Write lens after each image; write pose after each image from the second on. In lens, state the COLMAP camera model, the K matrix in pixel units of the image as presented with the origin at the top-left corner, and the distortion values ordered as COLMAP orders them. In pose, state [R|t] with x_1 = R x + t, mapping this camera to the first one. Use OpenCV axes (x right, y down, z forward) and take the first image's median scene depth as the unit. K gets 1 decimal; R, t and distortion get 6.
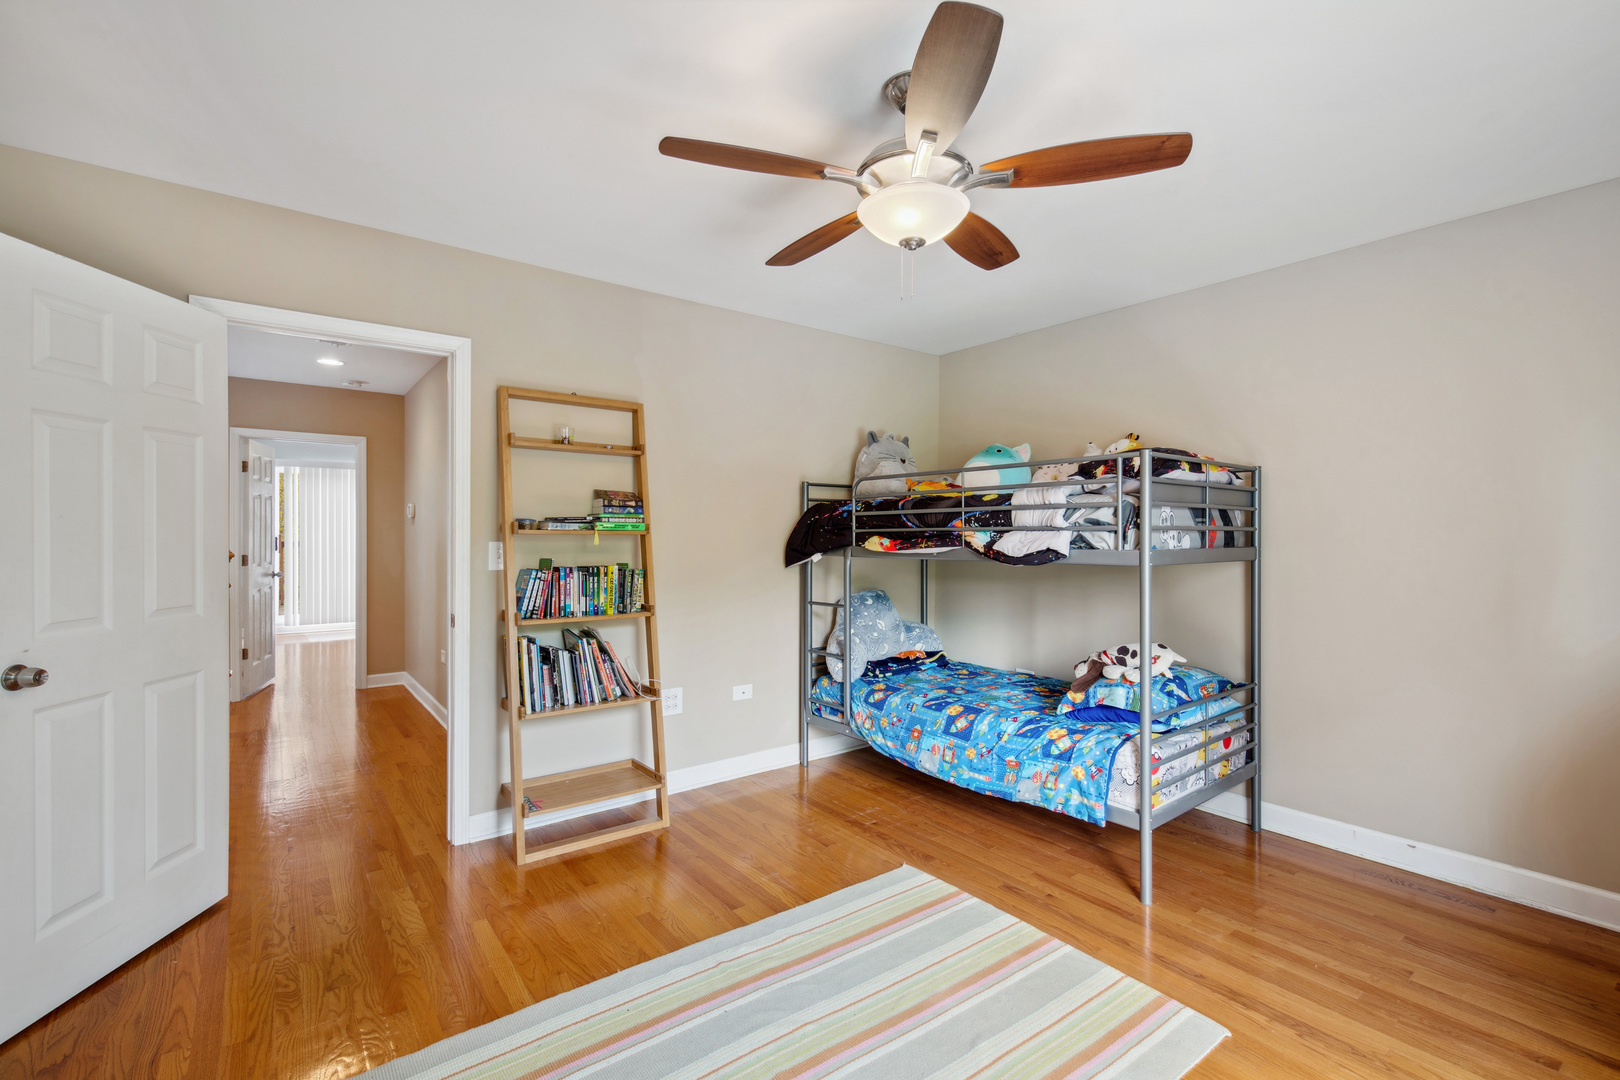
lens RADIAL K [[723.9, 0, 818.3], [0, 723.9, 541.3], [0, 0, 1]] dist [0.004310, -0.002565]
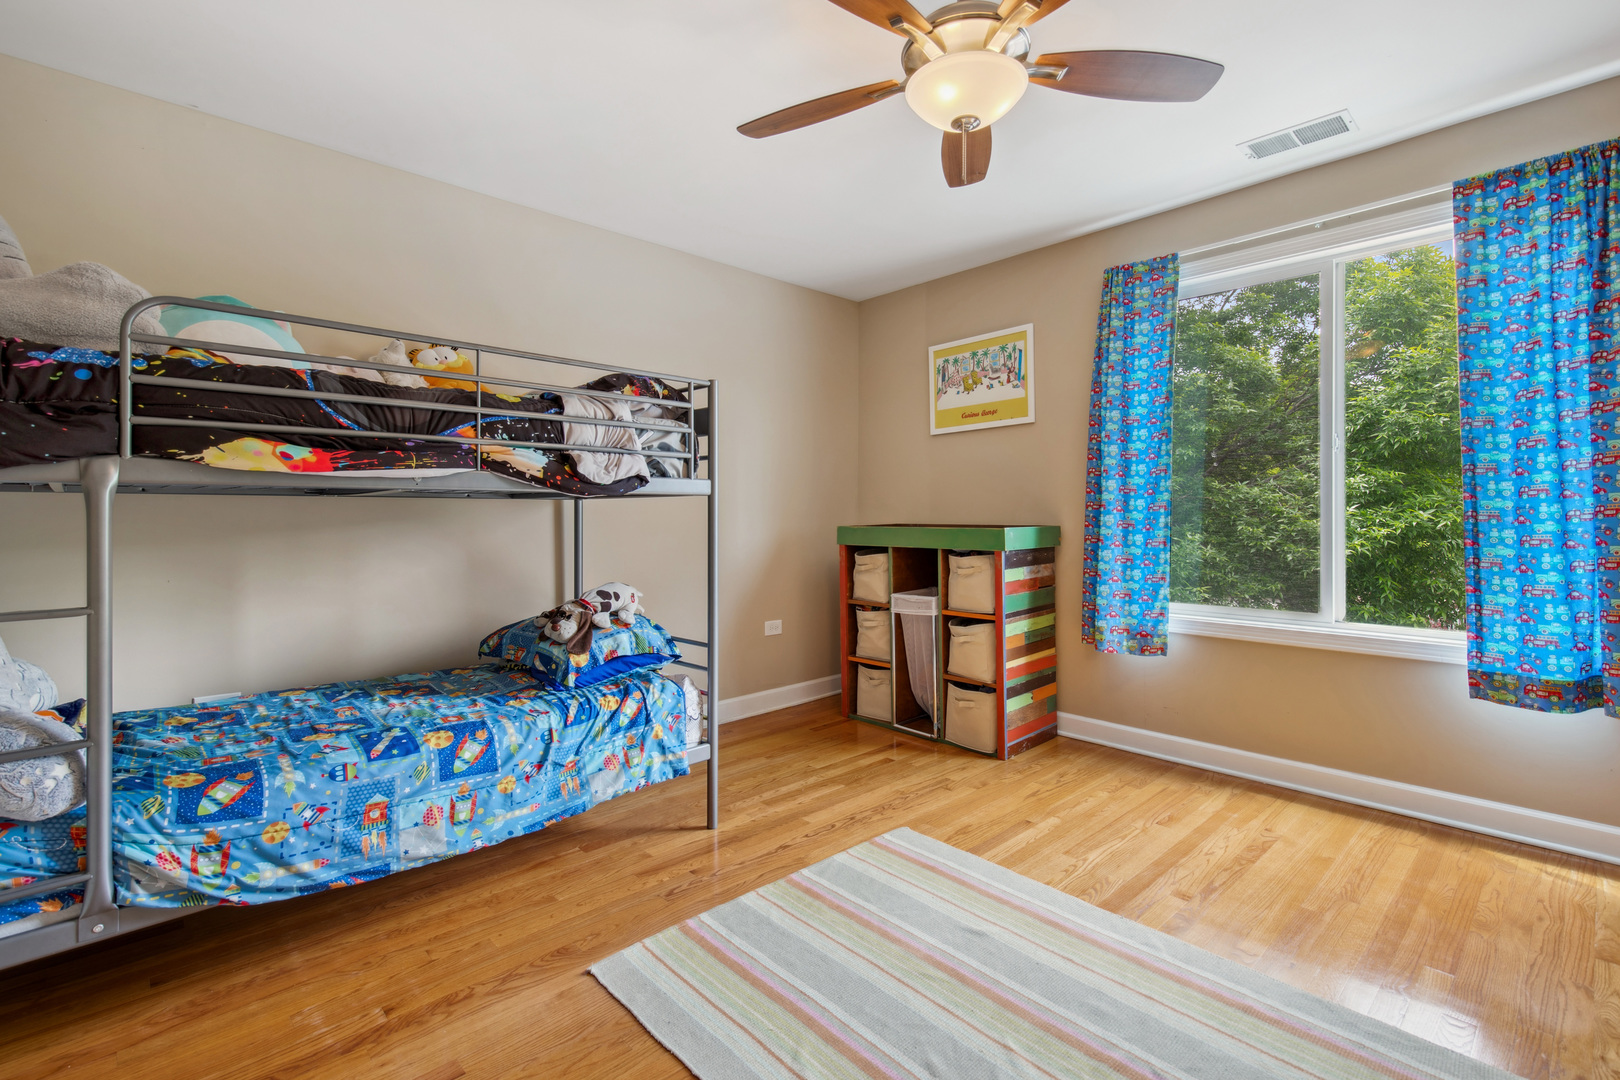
lens RADIAL K [[723.9, 0, 823.7], [0, 723.9, 523.0], [0, 0, 1]] dist [0.004310, -0.002565]
pose [[-0.097381, -0.009634, 0.995201, -0.462062], [0.015809, 0.999812, 0.011225, 0.052592], [-0.995122, 0.016826, -0.097211, 0.764940]]
